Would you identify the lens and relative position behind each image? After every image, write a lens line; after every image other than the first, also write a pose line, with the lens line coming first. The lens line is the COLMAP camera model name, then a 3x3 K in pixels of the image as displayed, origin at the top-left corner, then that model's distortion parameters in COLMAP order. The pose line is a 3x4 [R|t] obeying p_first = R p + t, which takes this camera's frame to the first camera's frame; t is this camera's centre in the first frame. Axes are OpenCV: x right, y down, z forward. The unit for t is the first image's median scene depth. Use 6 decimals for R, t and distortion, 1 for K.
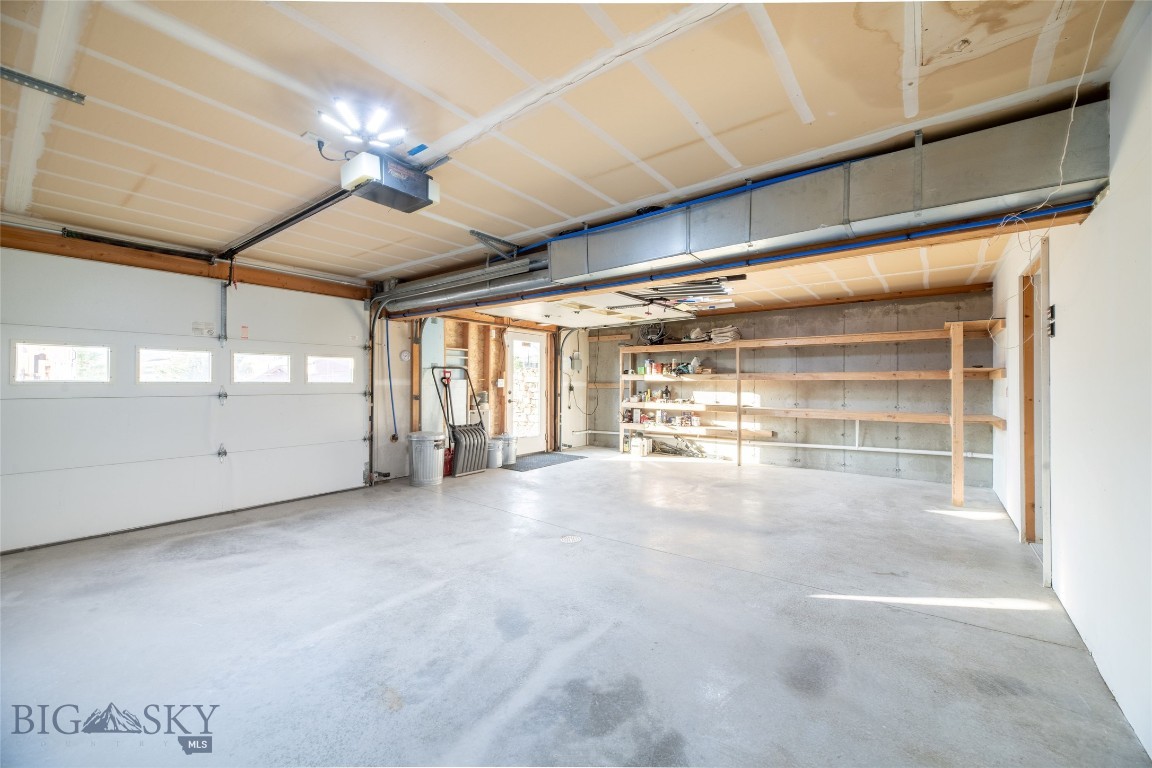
lens RADIAL K [[459.6, 0, 589.7], [0, 459.6, 380.3], [0, 0, 1]] dist [0.009365, -0.000579]
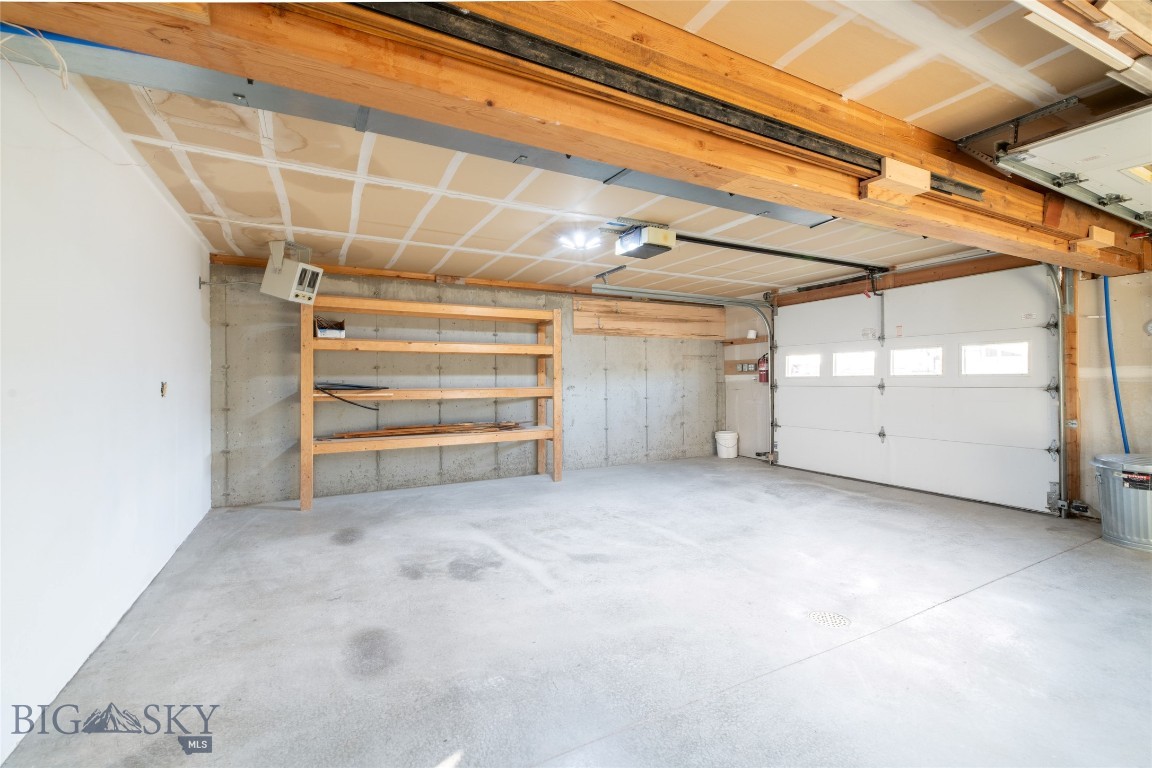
lens RADIAL K [[458.1, 0, 652.7], [0, 458.1, 380.8], [0, 0, 1]] dist [0.010986, -0.000043]
pose [[-0.302985, 0.004650, -0.952984, 1.007744], [0.015529, 0.999879, -0.000059, 0.017762], [0.952869, -0.014817, -0.303021, 1.522731]]
